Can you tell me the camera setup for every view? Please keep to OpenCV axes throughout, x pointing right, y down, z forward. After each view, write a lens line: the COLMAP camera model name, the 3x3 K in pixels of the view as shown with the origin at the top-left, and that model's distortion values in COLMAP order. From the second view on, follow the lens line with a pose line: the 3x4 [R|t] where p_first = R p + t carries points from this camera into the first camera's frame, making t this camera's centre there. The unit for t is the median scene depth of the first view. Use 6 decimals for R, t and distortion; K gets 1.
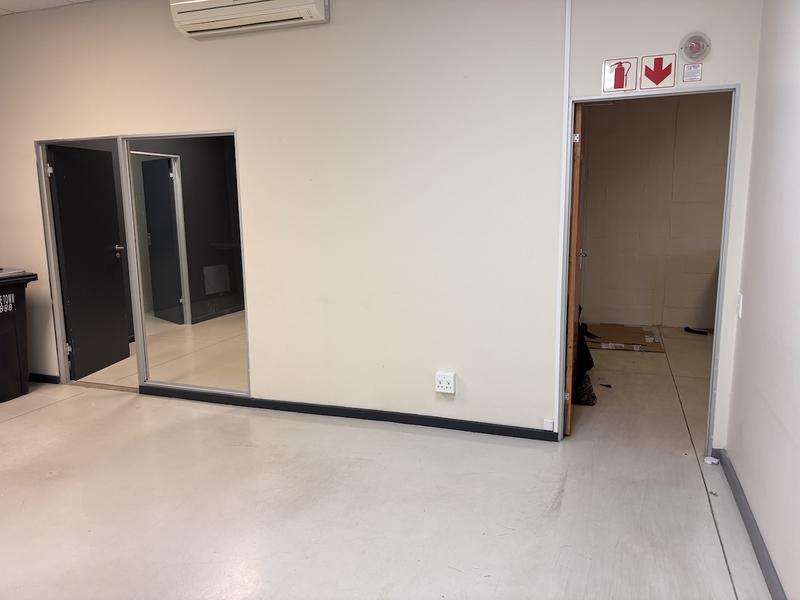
lens RADIAL K [[603.4, 0, 394.8], [0, 603.4, 301.7], [0, 0, 1]] dist [0.013498, 0.003888]
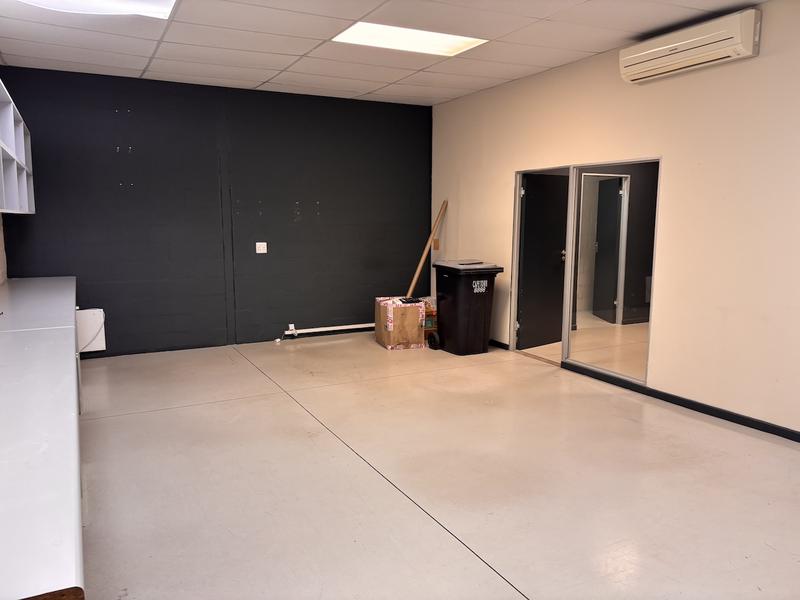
lens RADIAL K [[603.4, 0, 394.8], [0, 603.4, 301.7], [0, 0, 1]] dist [0.013498, 0.003888]
pose [[0.735184, 0.109275, -0.669002, 0.150809], [-0.120581, 0.992263, 0.029566, 0.019246], [0.667057, 0.058933, 0.742673, -0.175367]]
